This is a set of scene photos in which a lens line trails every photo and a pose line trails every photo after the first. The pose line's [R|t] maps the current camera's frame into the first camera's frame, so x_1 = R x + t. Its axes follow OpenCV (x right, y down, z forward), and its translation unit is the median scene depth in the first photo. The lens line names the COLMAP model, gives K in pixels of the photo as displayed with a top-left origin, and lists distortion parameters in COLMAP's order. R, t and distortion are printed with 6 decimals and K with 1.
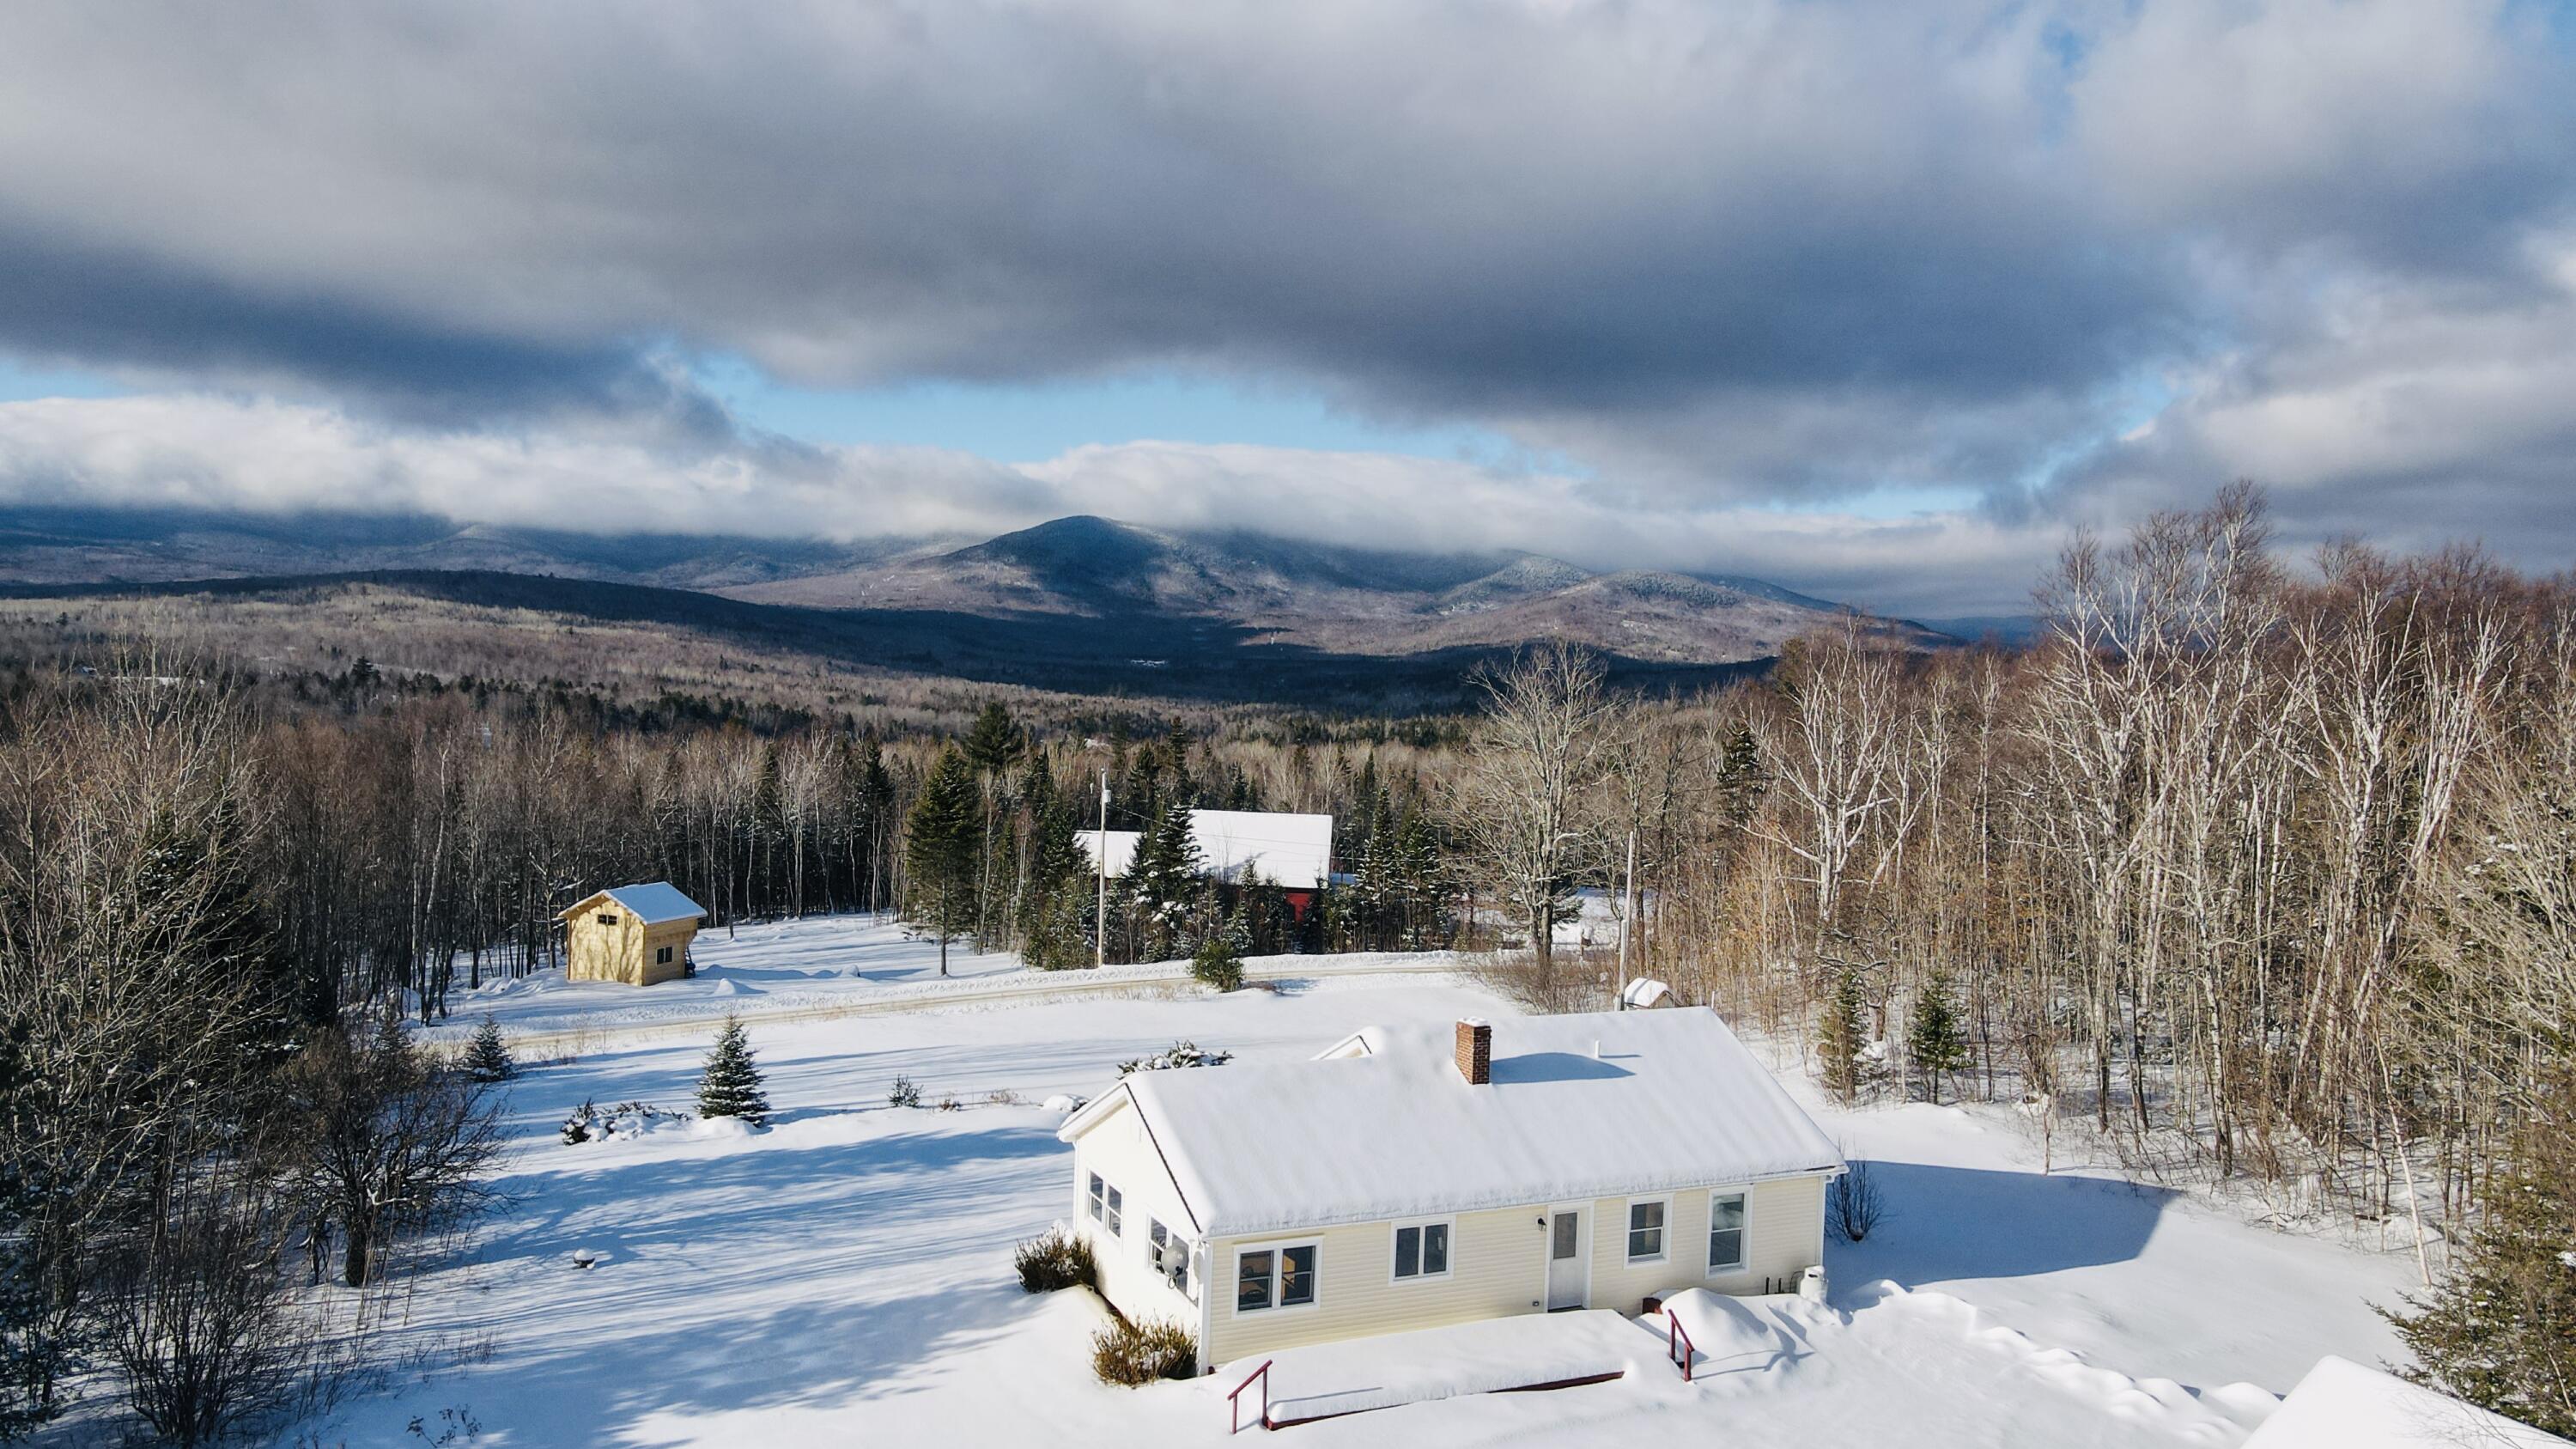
lens RADIAL K [[1771.1, 0, 1288.0], [0, 1771.1, 724.5], [0, 0, 1]] dist [0.013374, 0.005115]
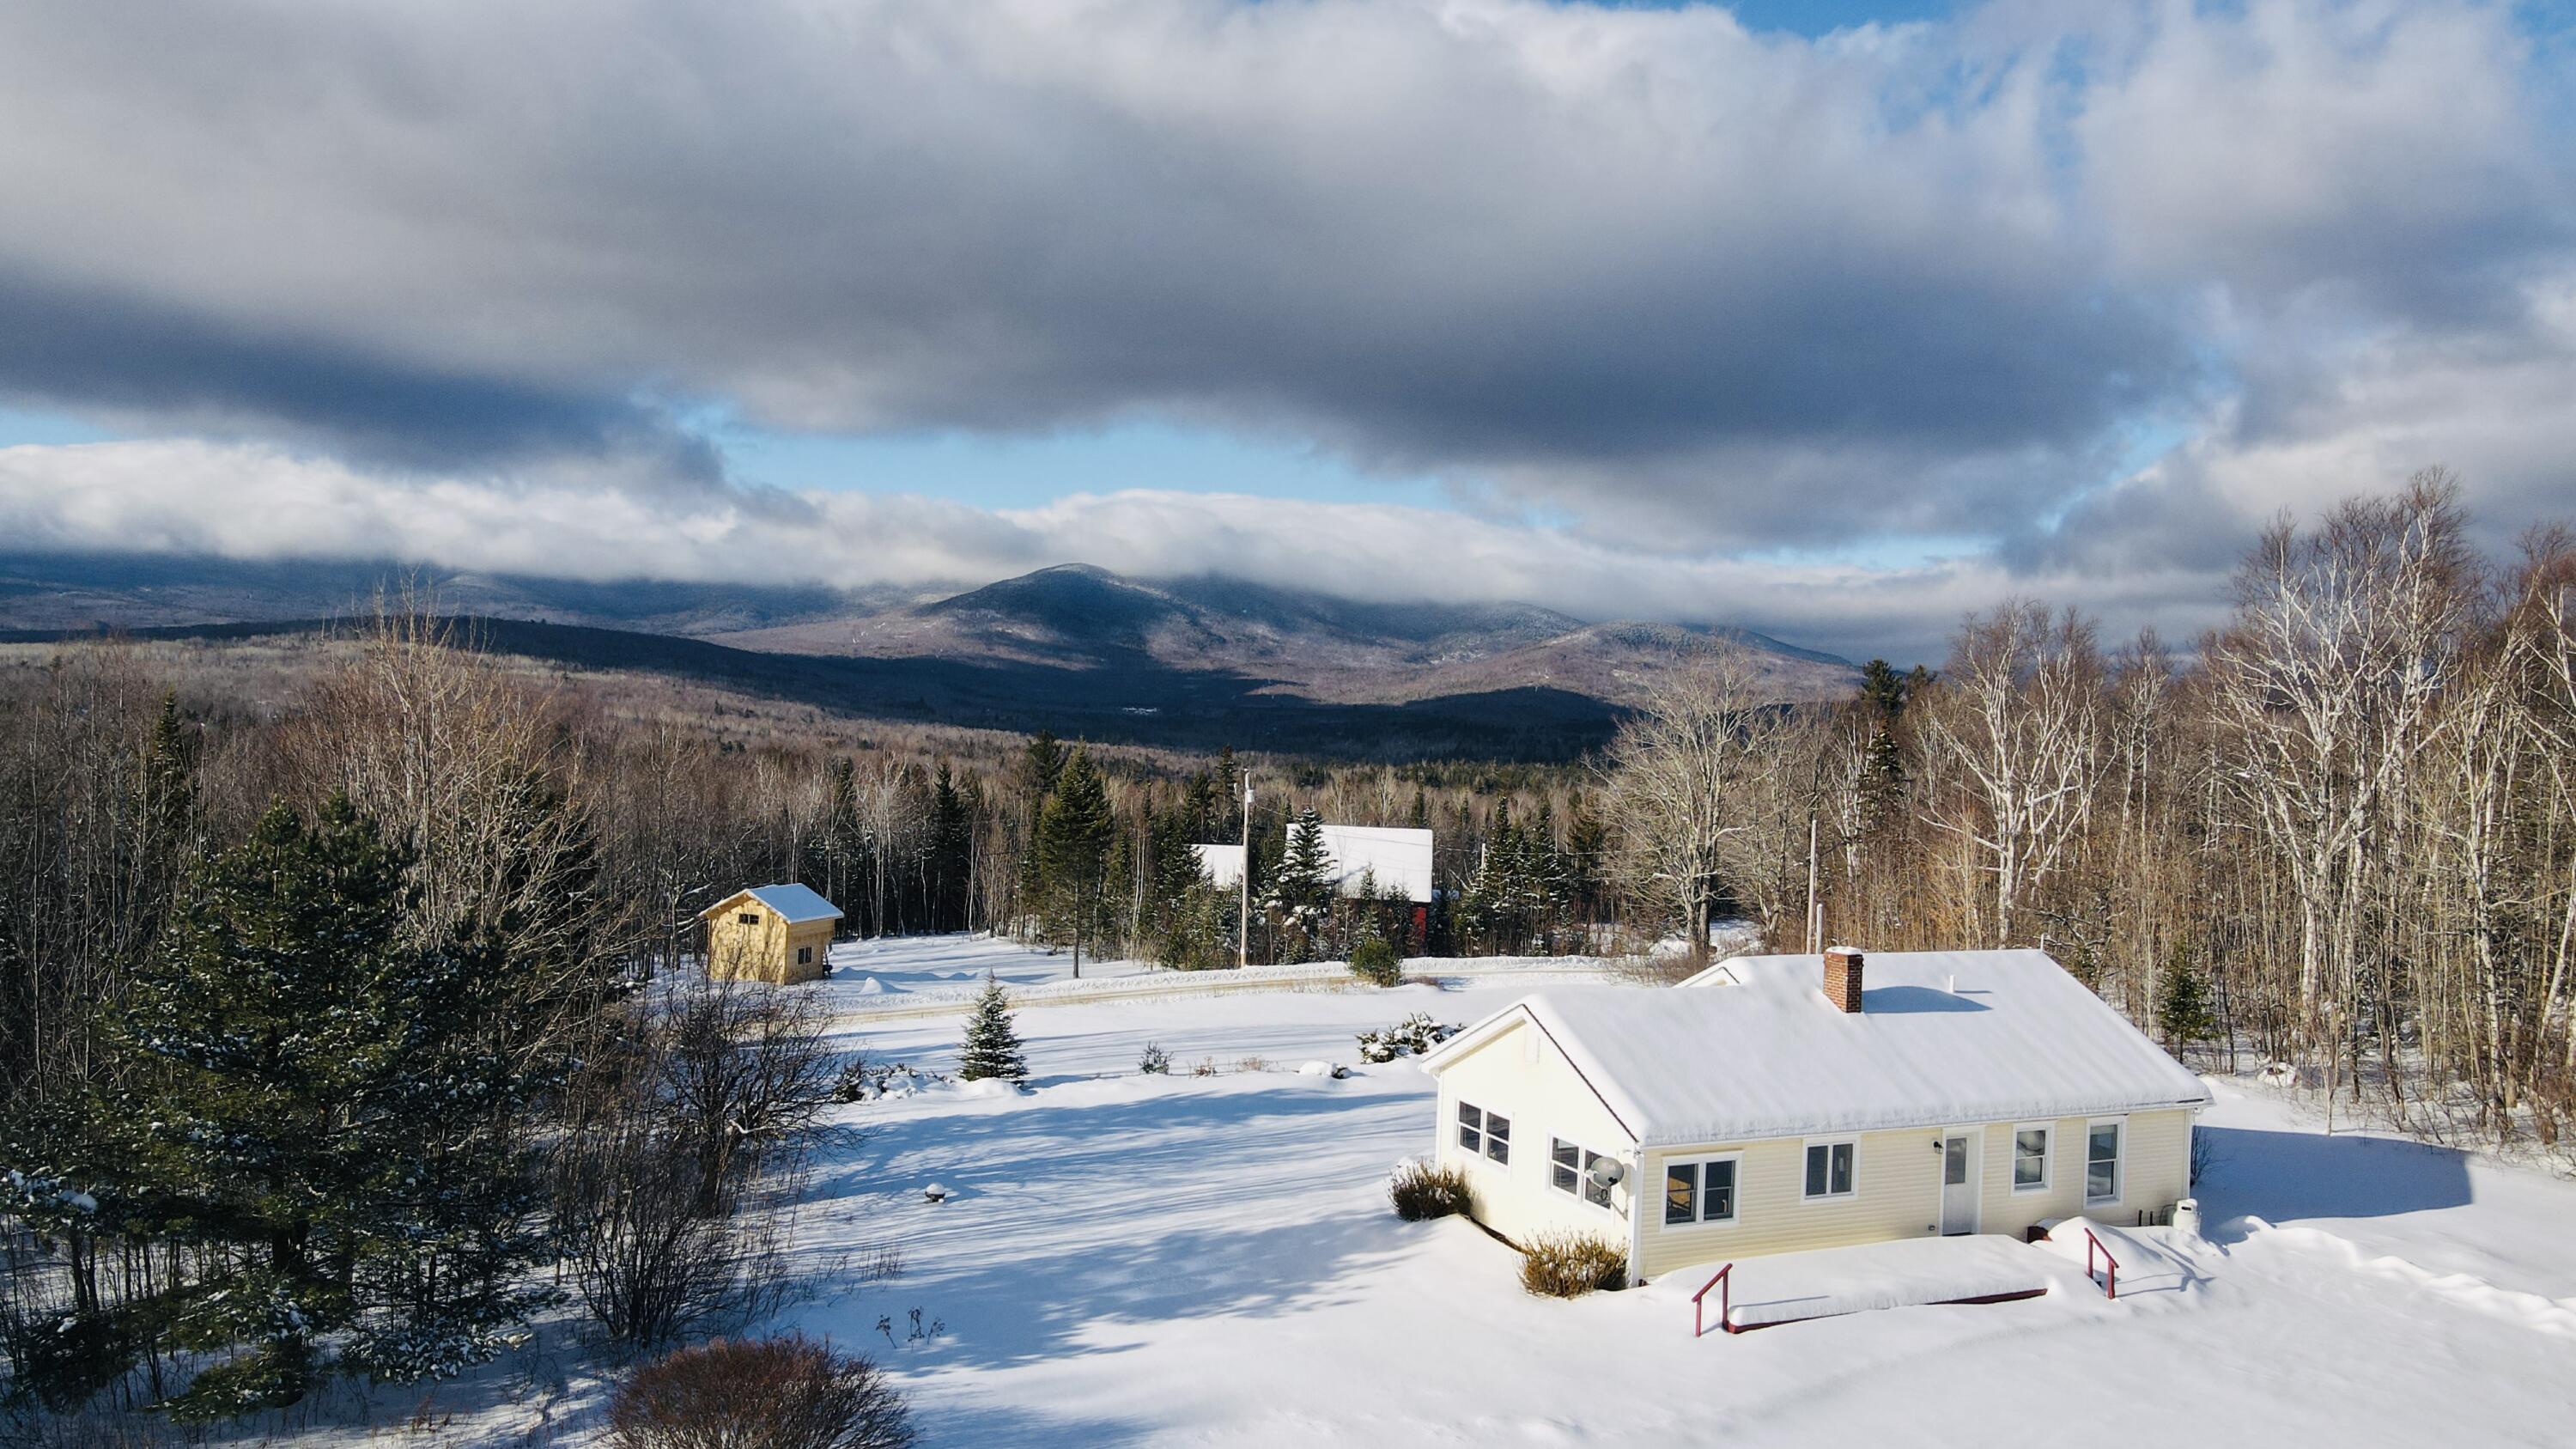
lens RADIAL K [[1771.1, 0, 1288.0], [0, 1771.1, 724.5], [0, 0, 1]] dist [0.013374, 0.005115]
pose [[0.999978, 0.002561, 0.006084, -0.157297], [-0.002392, 0.999615, -0.027636, 0.049621], [-0.006153, 0.027621, 0.999600, -0.002087]]
